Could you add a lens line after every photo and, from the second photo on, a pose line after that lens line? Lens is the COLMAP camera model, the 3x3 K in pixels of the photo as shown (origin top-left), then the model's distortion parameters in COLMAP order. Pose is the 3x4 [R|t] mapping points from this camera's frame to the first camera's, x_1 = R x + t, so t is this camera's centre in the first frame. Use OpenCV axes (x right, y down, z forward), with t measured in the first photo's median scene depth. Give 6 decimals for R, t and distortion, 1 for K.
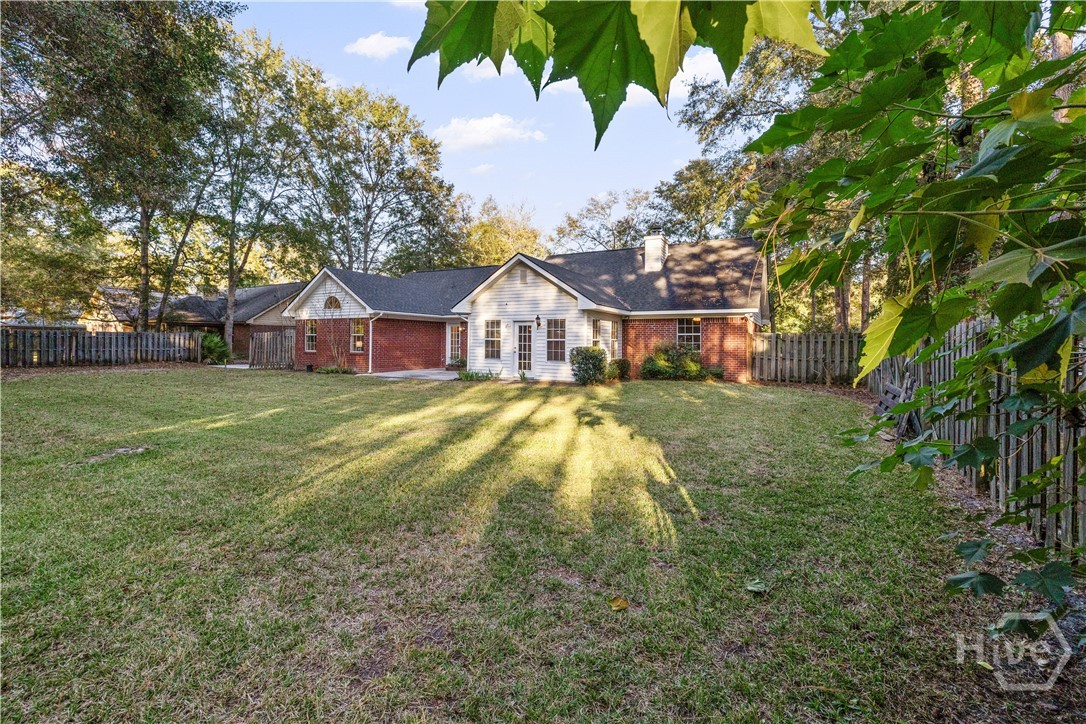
lens RADIAL K [[463.7, 0, 540.9], [0, 463.7, 344.5], [0, 0, 1]] dist [0.002831, 0.000740]
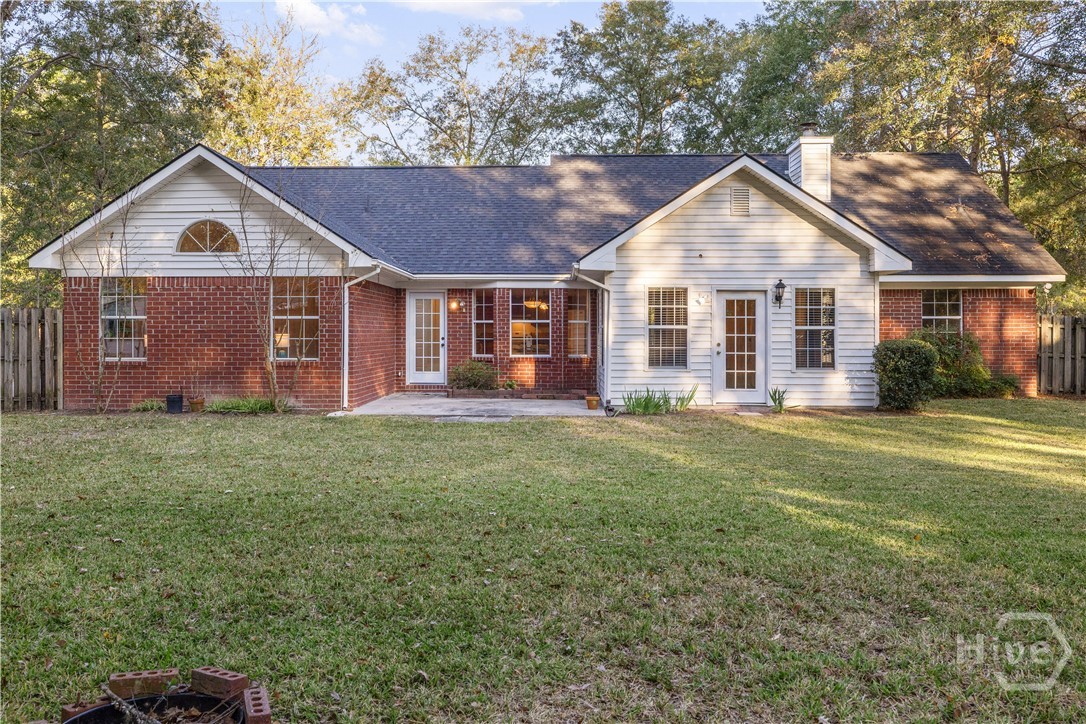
lens RADIAL K [[938.6, 0, 529.8], [0, 938.6, 374.5], [0, 0, 1]] dist [0.000845, 0.003648]
pose [[0.896142, -0.026336, 0.442986, -0.684764], [0.009028, 0.999113, 0.041136, -0.003779], [-0.443676, -0.032864, 0.895584, 0.185184]]
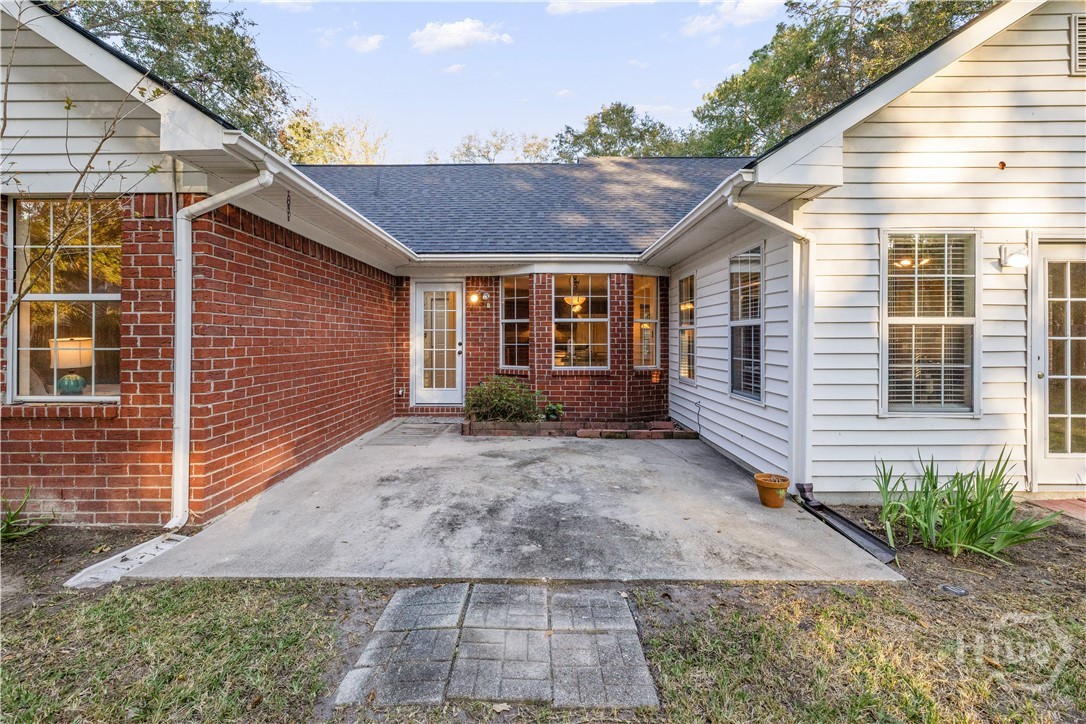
lens RADIAL K [[463.7, 0, 540.9], [0, 463.7, 344.5], [0, 0, 1]] dist [0.002831, 0.000740]
pose [[0.881420, -0.014817, 0.472101, -0.381380], [0.010900, 0.999880, 0.011032, -0.004904], [-0.472208, -0.004578, 0.881475, 0.911022]]
